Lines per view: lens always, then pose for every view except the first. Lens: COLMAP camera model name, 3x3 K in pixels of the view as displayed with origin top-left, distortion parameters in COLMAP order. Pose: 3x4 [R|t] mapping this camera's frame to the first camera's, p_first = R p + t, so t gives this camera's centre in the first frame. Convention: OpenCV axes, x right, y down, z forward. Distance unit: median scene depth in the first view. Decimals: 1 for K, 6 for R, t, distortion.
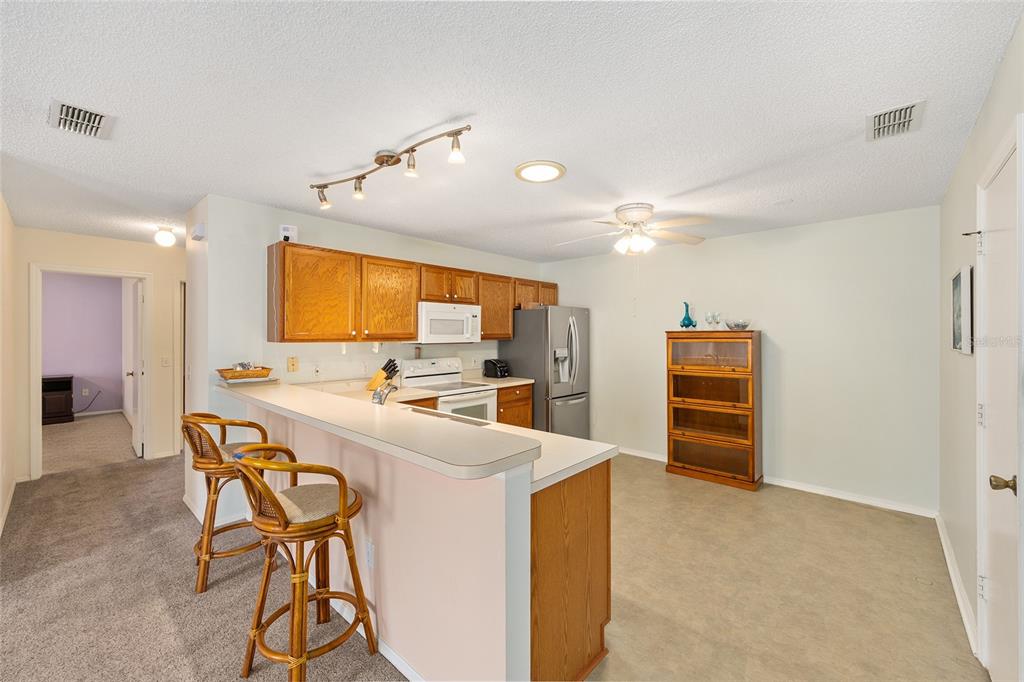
lens RADIAL K [[412.3, 0, 510.0], [0, 412.3, 337.6], [0, 0, 1]] dist [-0.013731, -0.000243]
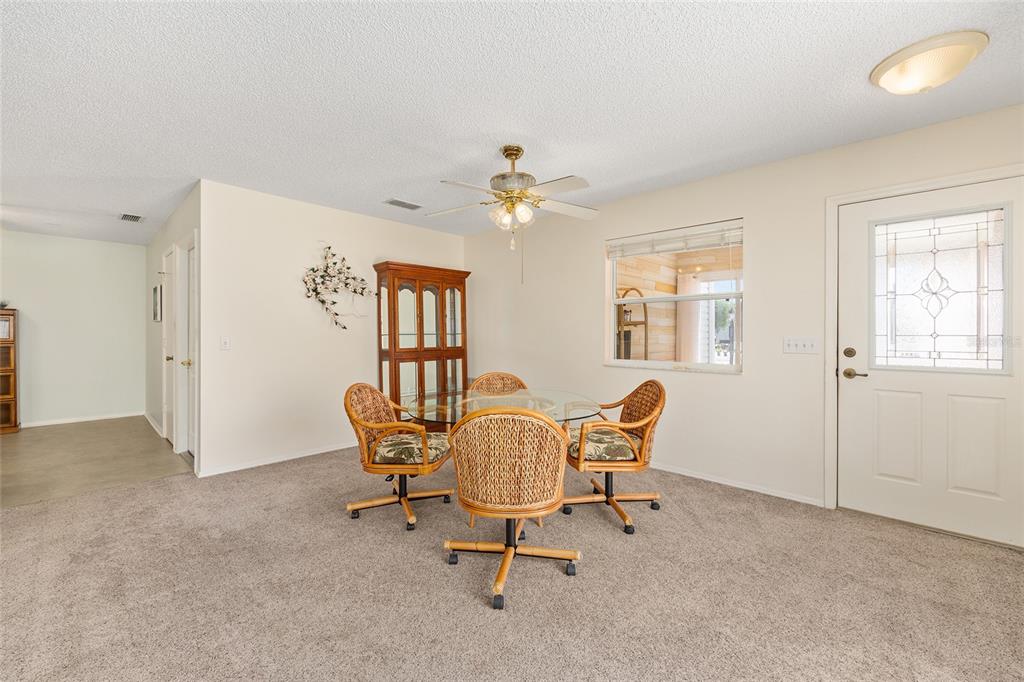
lens RADIAL K [[412.3, 0, 512.3], [0, 412.3, 335.7], [0, 0, 1]] dist [-0.013731, -0.000243]
pose [[0.015173, -0.010220, 0.999833, -1.018919], [0.000130, 0.999948, 0.010219, 0.084050], [-0.999885, -0.000025, 0.015174, -0.913263]]
